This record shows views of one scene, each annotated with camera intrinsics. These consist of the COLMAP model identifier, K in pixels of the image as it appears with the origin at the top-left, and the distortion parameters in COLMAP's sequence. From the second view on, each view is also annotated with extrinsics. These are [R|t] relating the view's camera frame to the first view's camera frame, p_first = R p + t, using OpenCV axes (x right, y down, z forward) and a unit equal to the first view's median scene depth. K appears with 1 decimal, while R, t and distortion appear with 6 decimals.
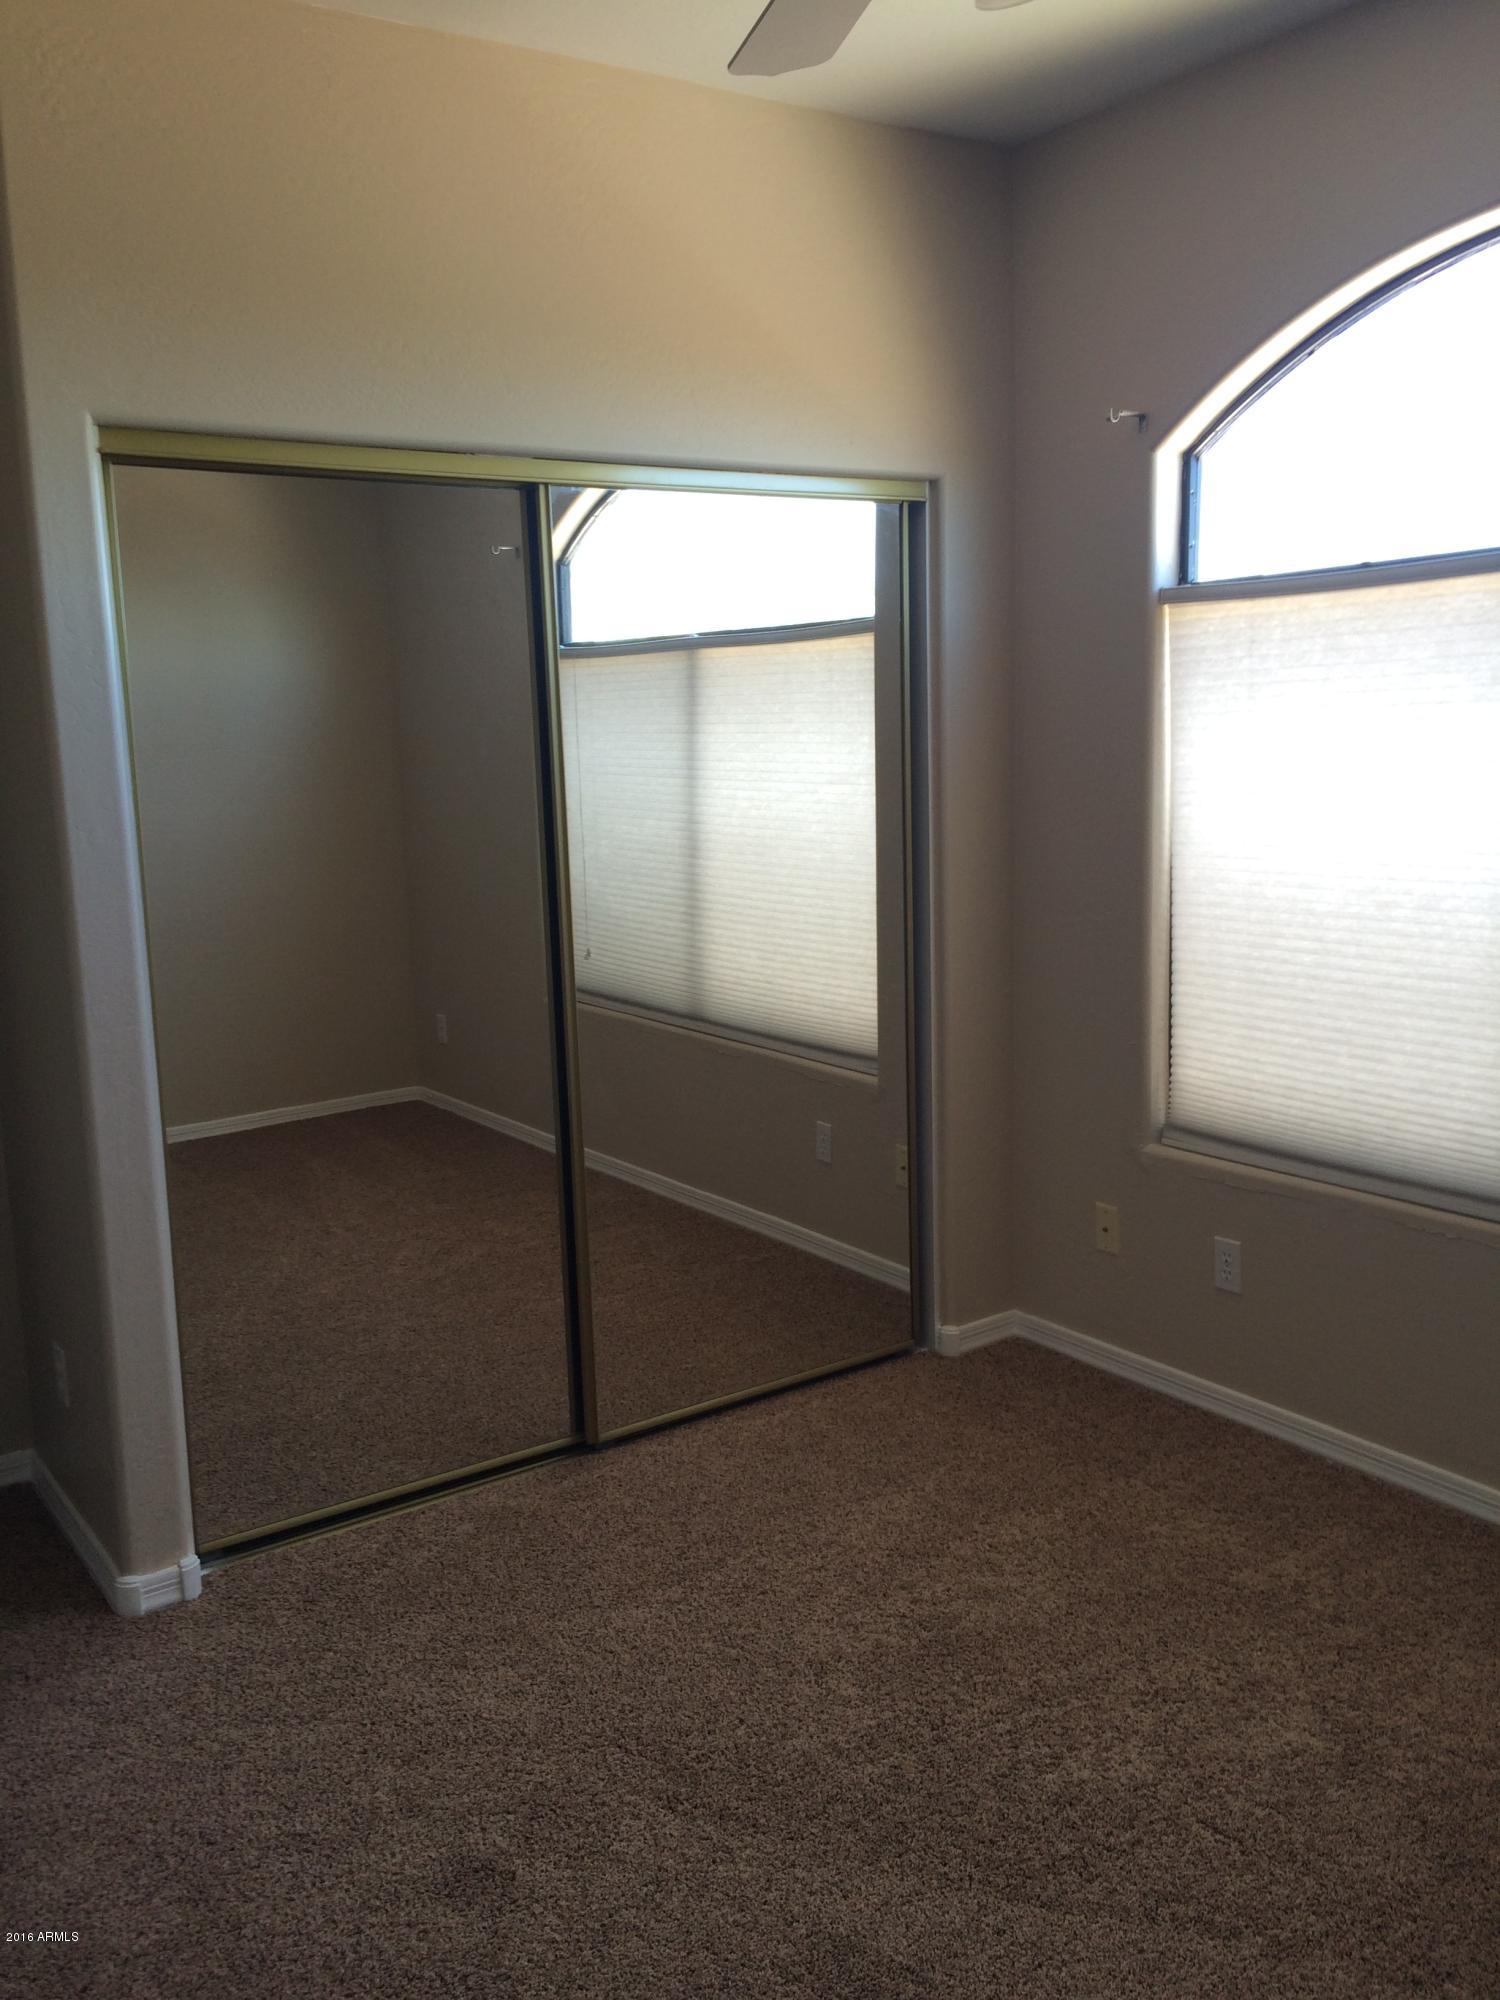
lens RADIAL K [[1707.7, 0, 749.5], [0, 1707.7, 998.4], [0, 0, 1]] dist [0.086385, -0.122704]
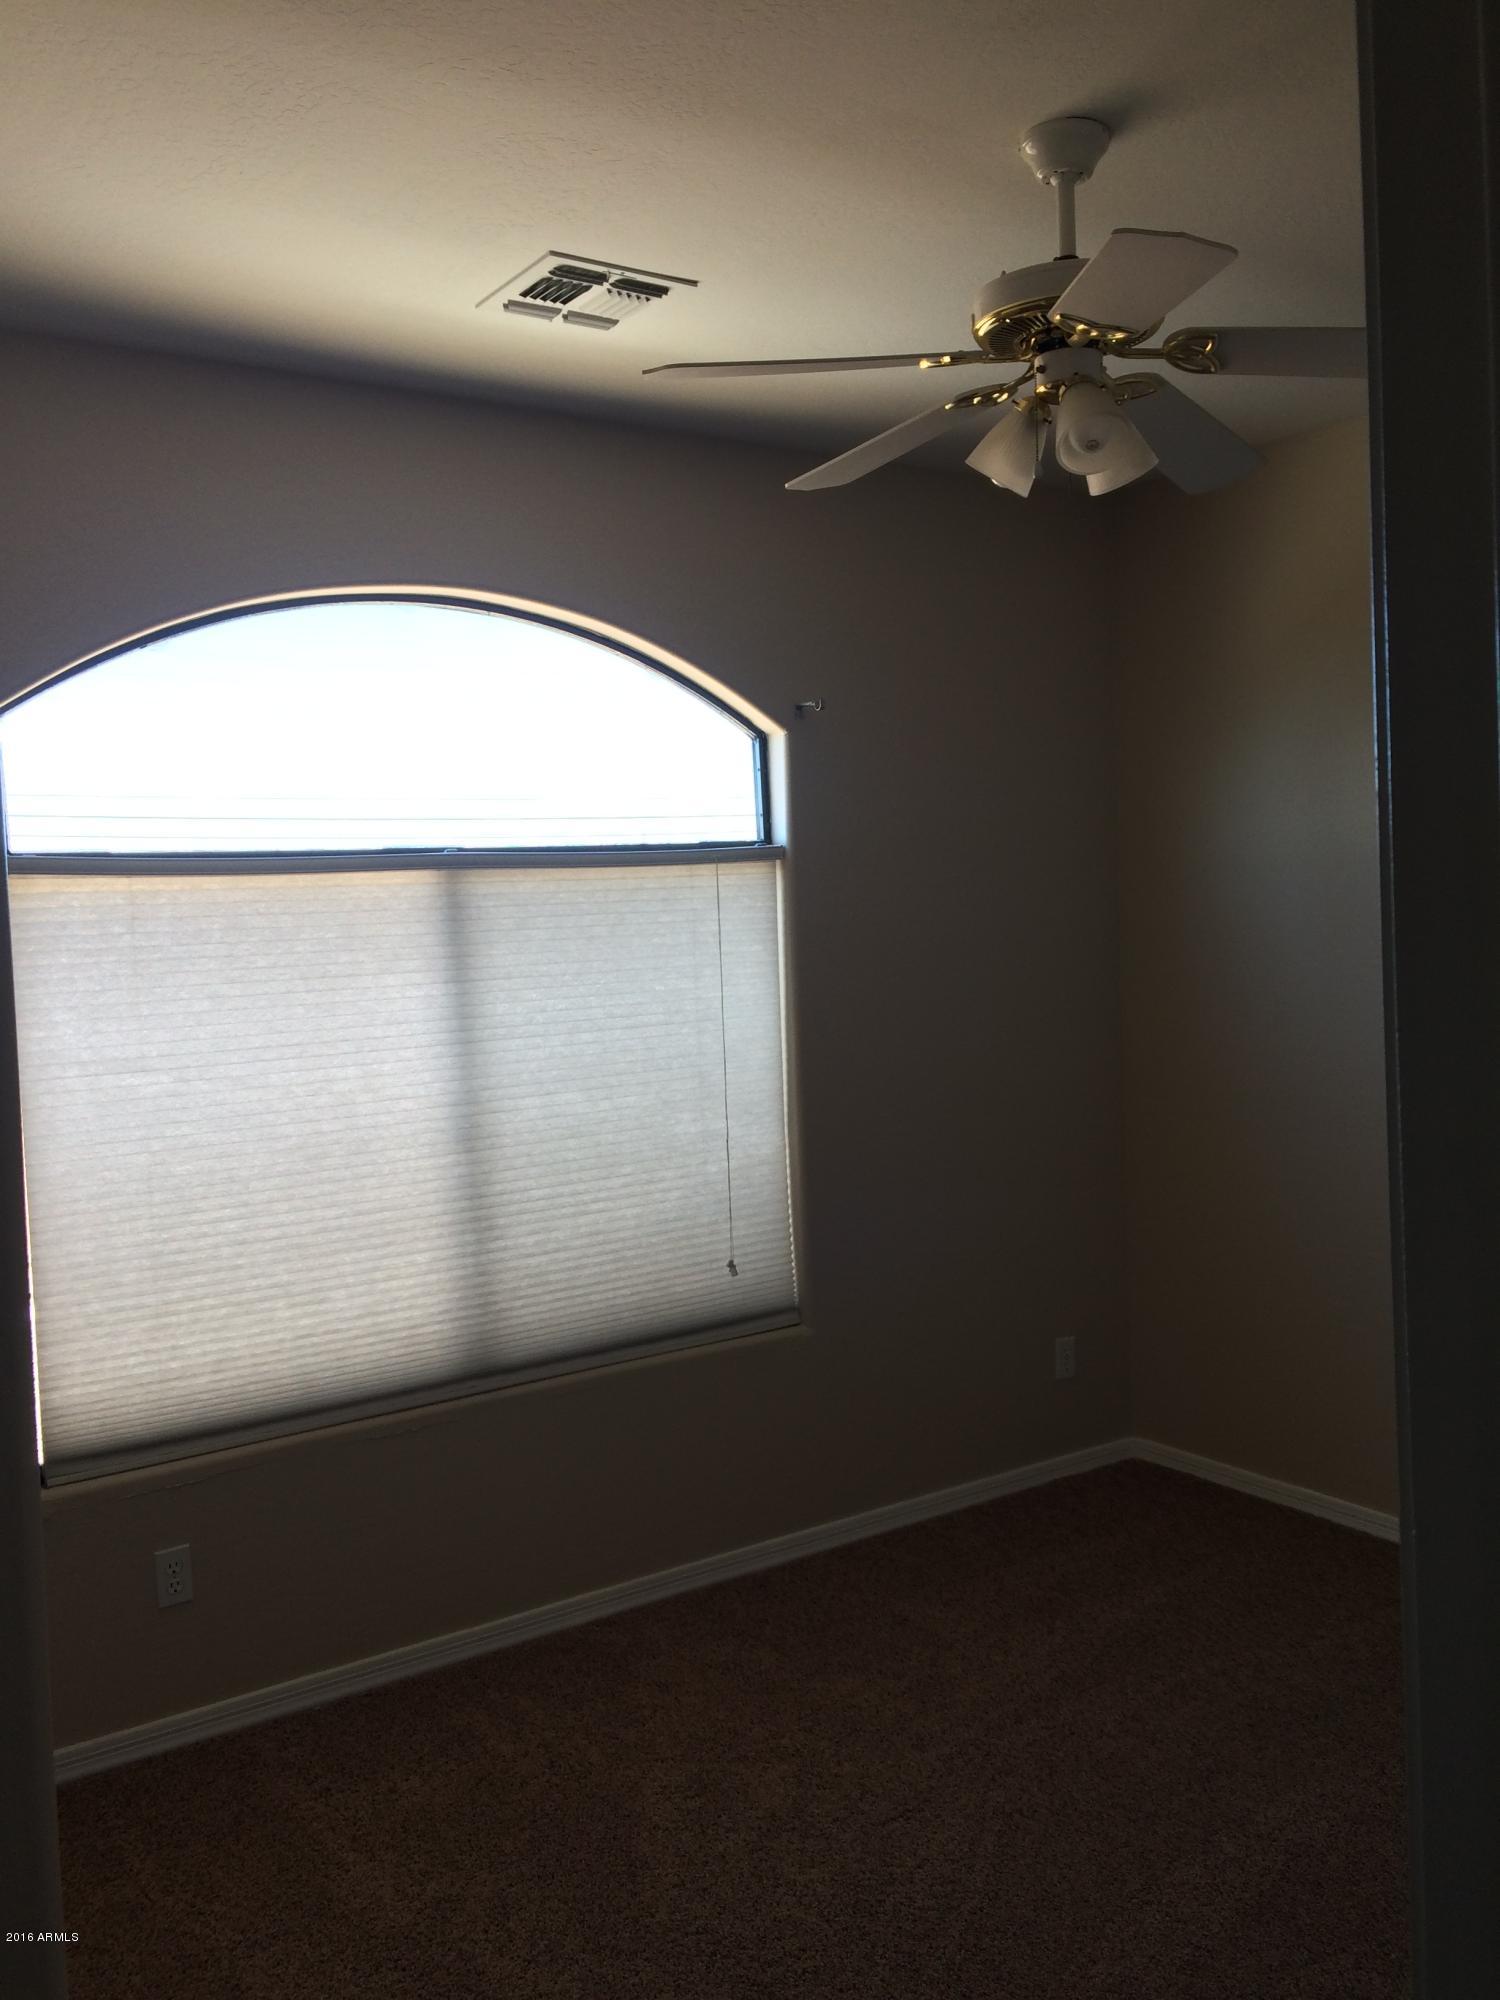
lens RADIAL K [[1335.3, 0, 749.4], [0, 1335.3, 1000.6], [0, 0, 1]] dist [-0.001709, -0.002446]
pose [[0.086573, -0.010378, 0.996191, -0.447736], [0.203080, 0.979134, -0.007448, -0.088467], [-0.975328, 0.202951, 0.086874, 0.627571]]
